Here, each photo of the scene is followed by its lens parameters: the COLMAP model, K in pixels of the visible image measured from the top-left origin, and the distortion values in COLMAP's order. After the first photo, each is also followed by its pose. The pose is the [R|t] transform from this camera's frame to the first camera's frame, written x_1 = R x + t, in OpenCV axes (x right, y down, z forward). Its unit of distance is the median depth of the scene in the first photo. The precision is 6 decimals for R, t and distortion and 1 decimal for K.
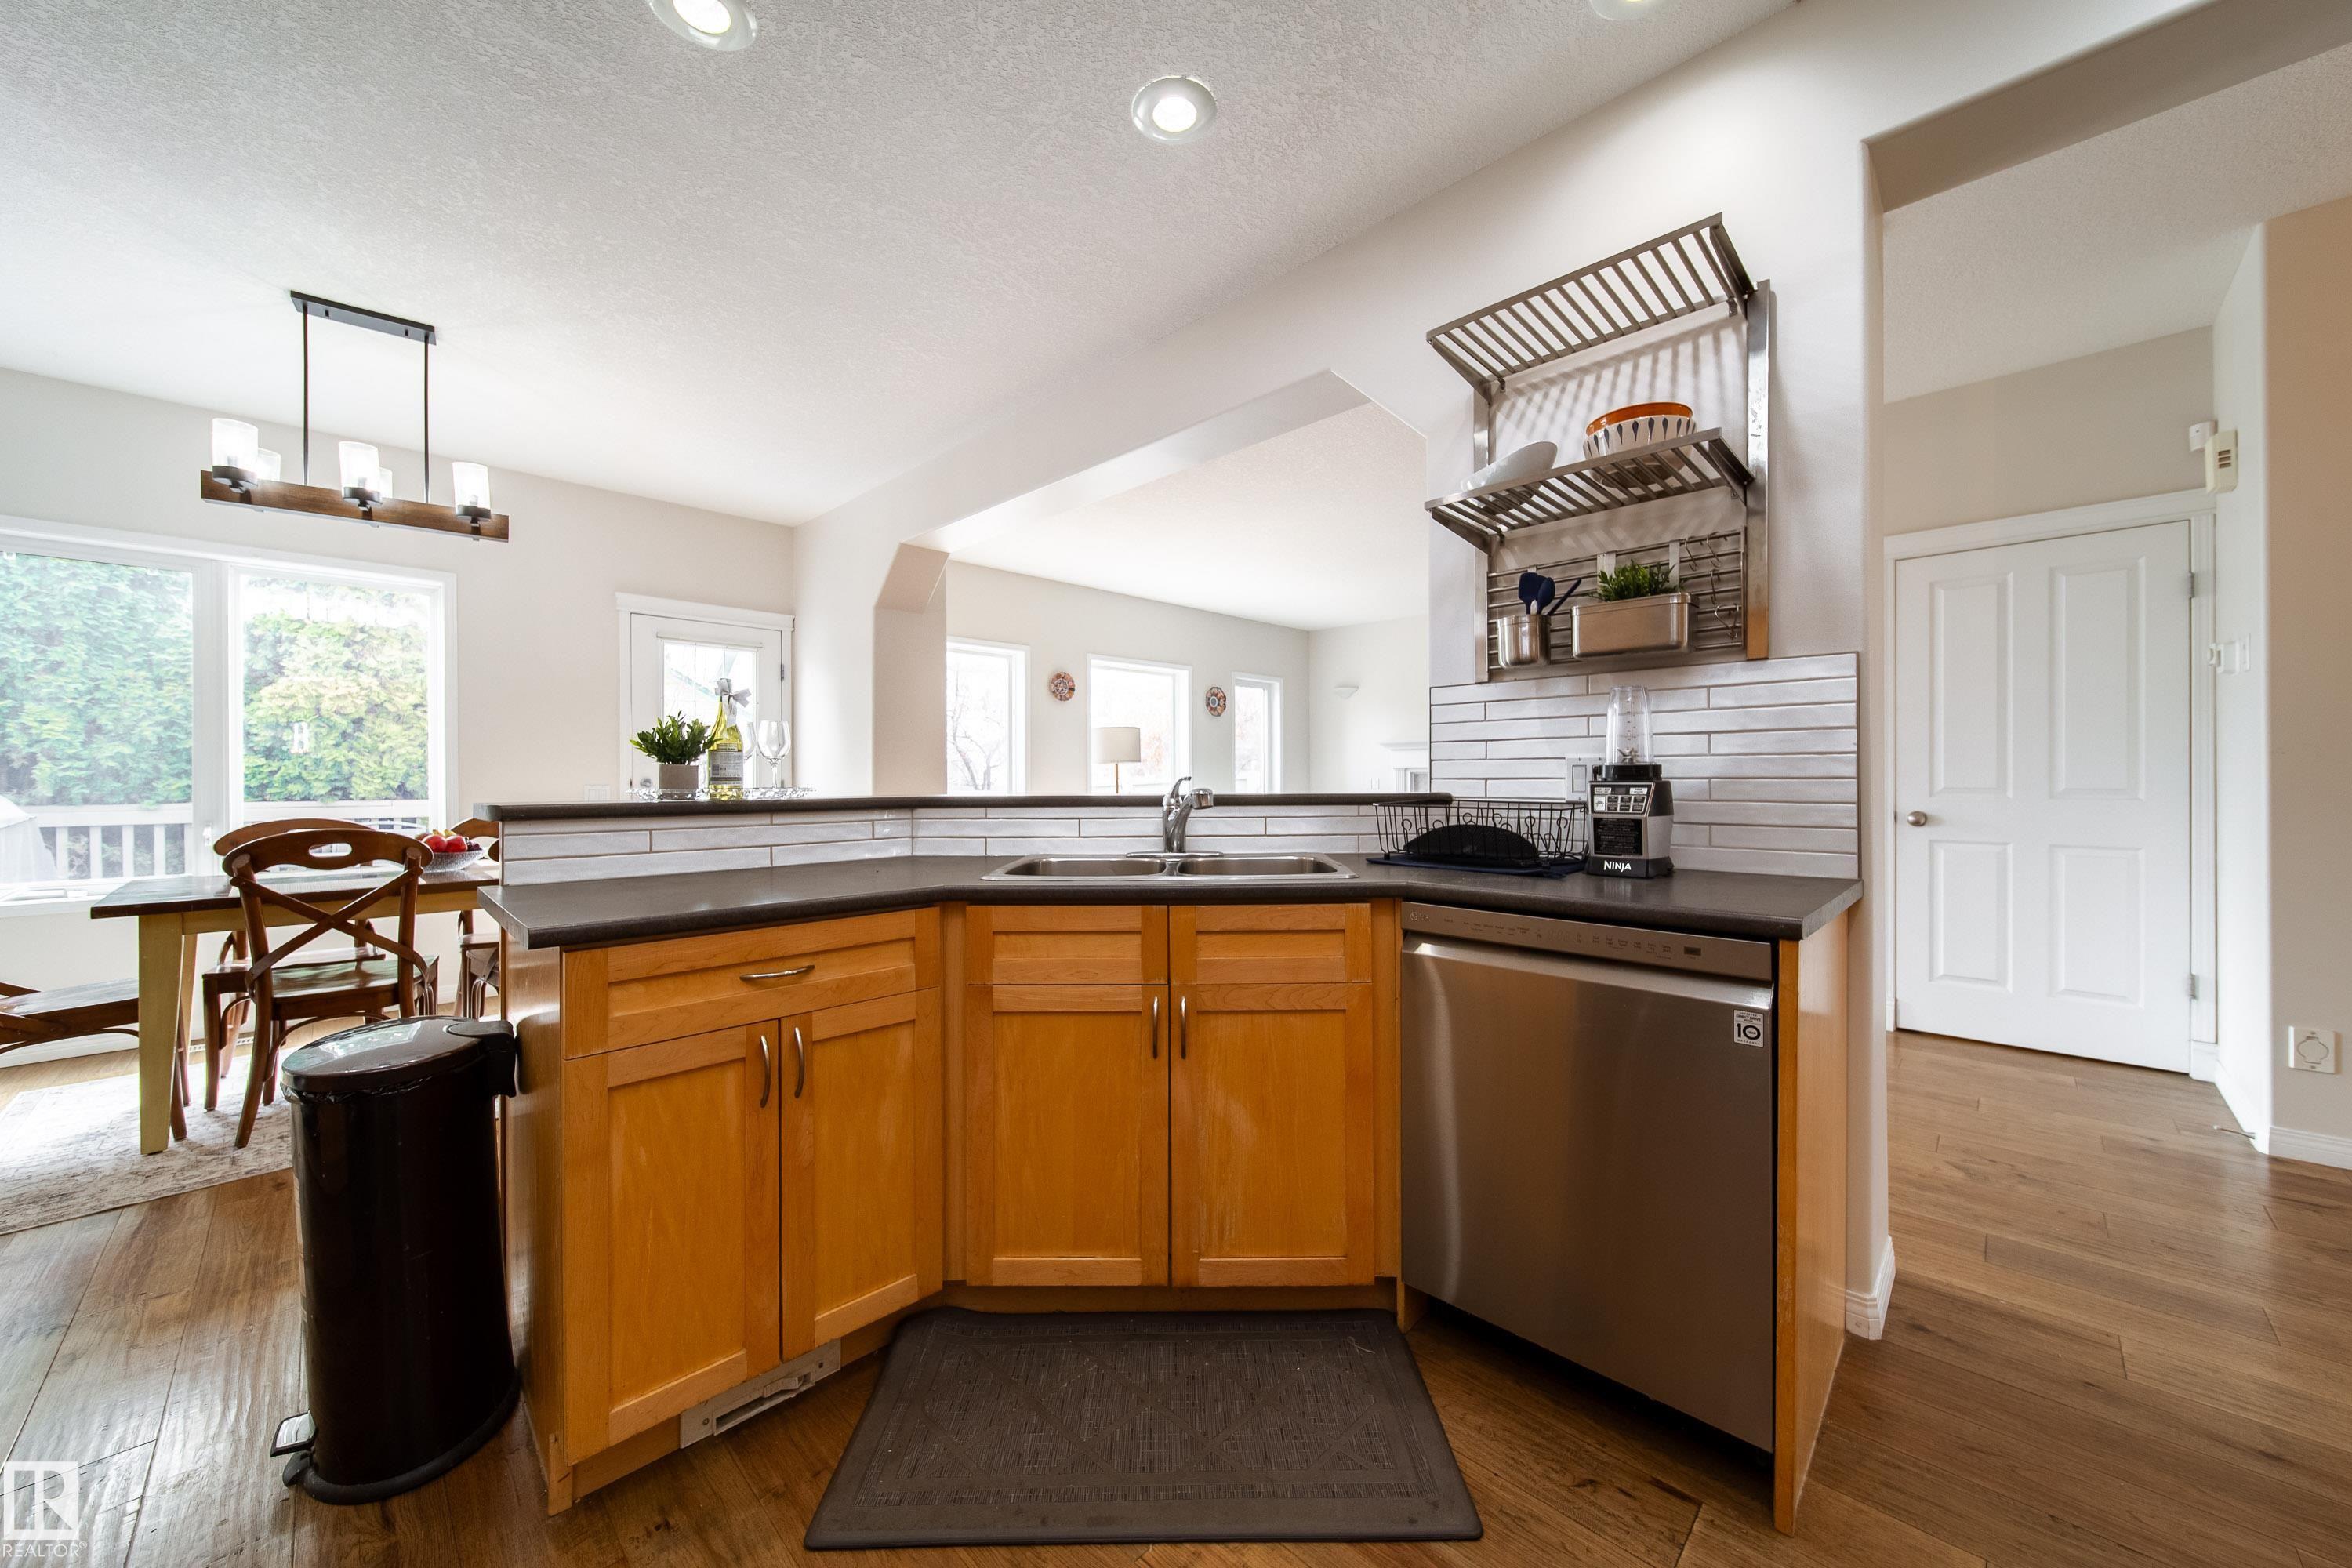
lens RADIAL K [[840.4, 0, 1183.7], [0, 840.4, 776.1], [0, 0, 1]] dist [0.002218, -0.000809]
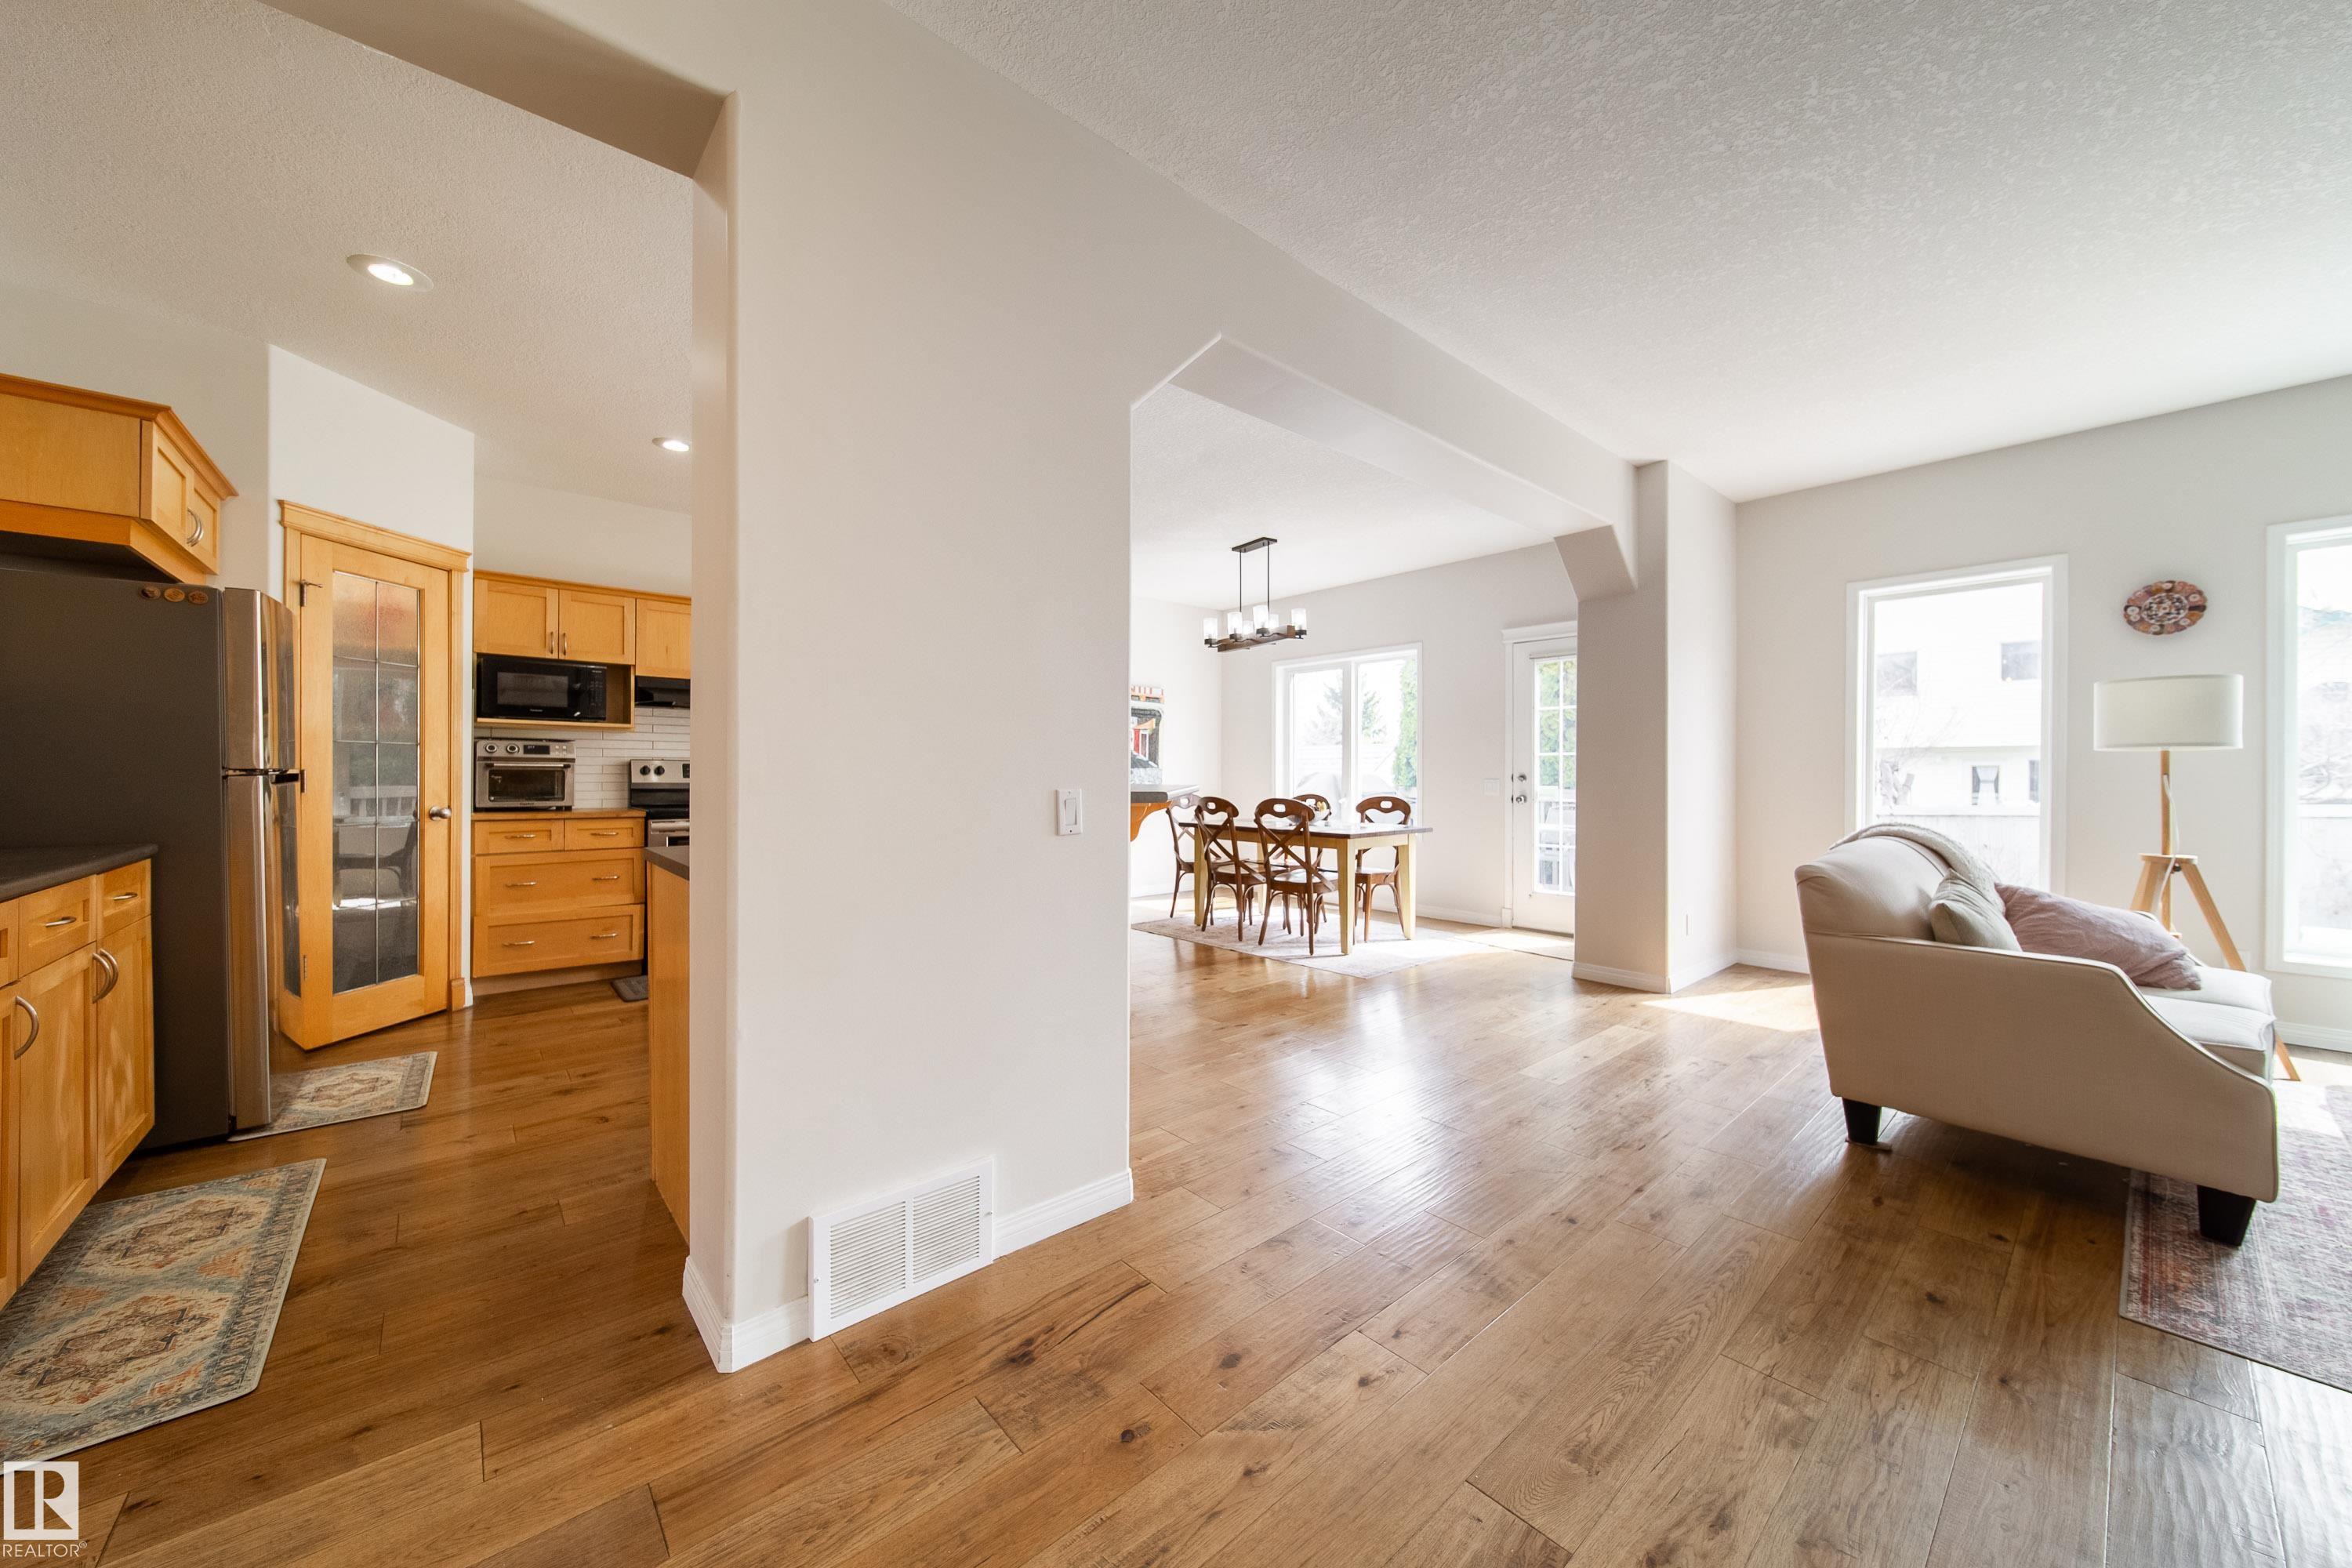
lens RADIAL K [[840.4, 0, 1179.5], [0, 840.4, 777.5], [0, 0, 1]] dist [0.002218, -0.000809]
pose [[-0.077877, 0.007704, -0.996933, 1.452109], [-0.001659, 0.999968, 0.007857, -0.003024], [0.996962, 0.002266, -0.077862, 1.349457]]
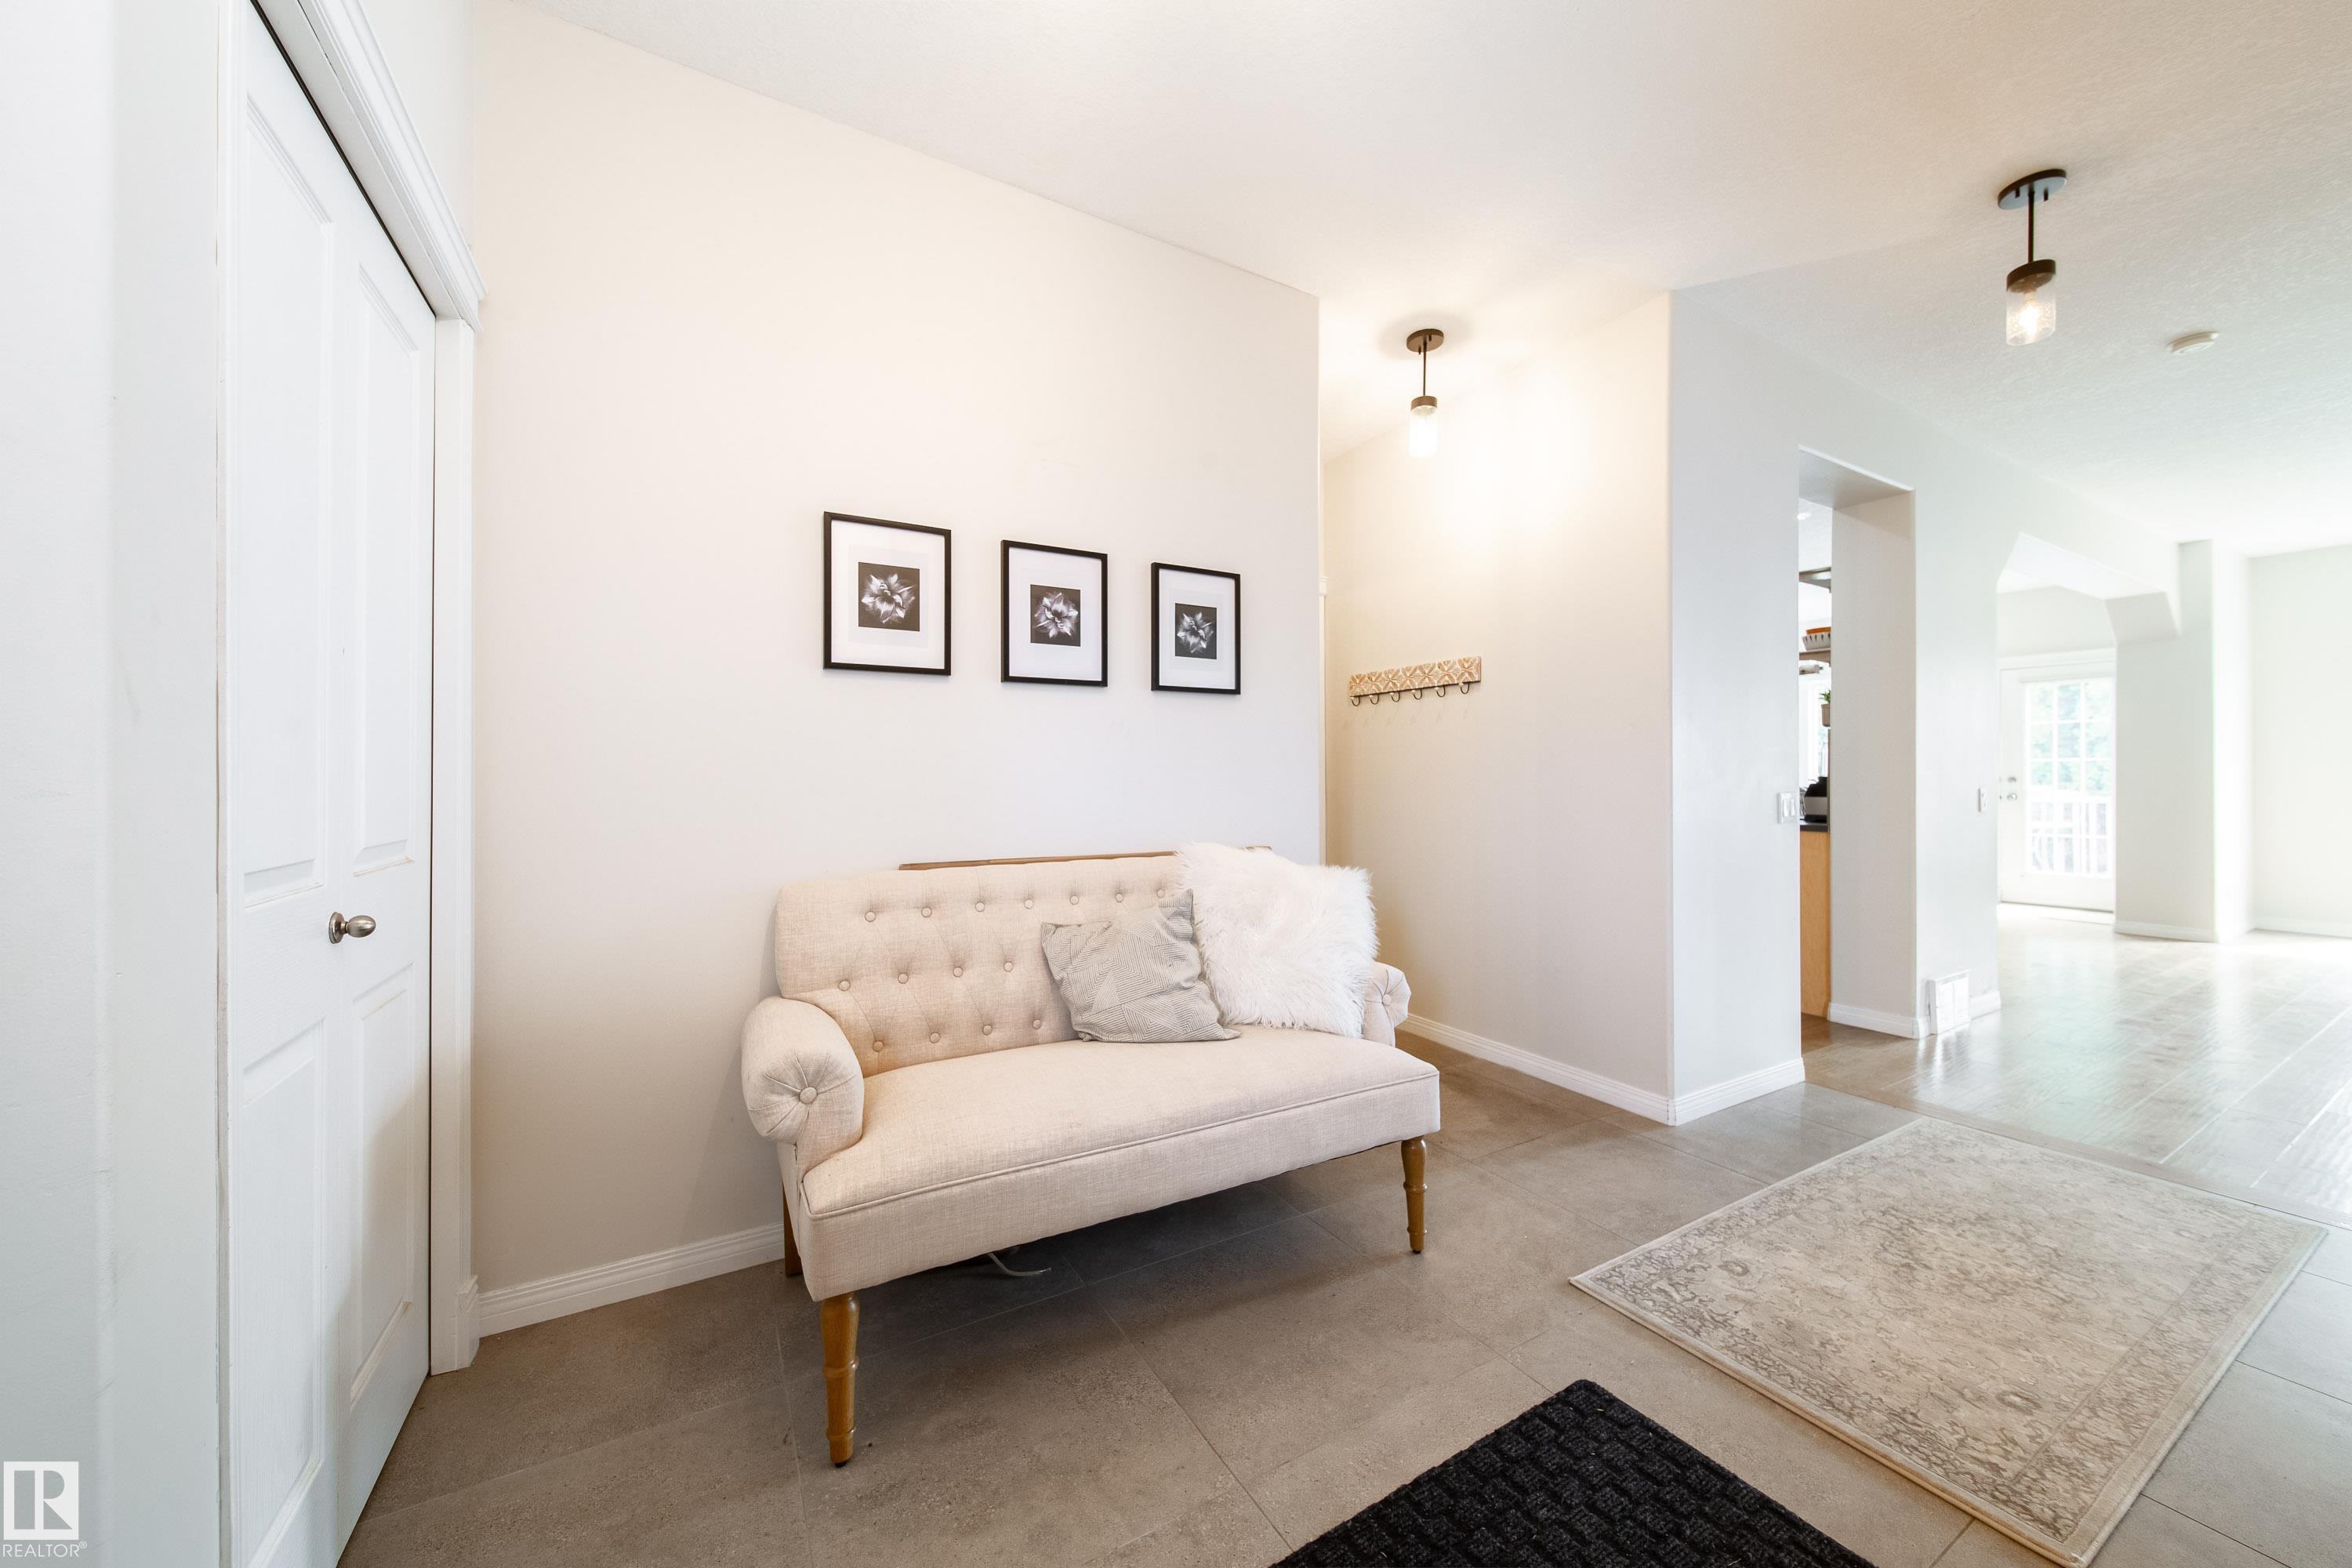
lens RADIAL K [[840.4, 0, 1182.9], [0, 840.4, 779.1], [0, 0, 1]] dist [0.002218, -0.000809]
pose [[-0.264972, 0.004152, -0.964247, 2.781408], [0.004791, 0.999984, 0.002990, -0.014392], [0.964244, -0.003827, -0.264988, -0.084709]]
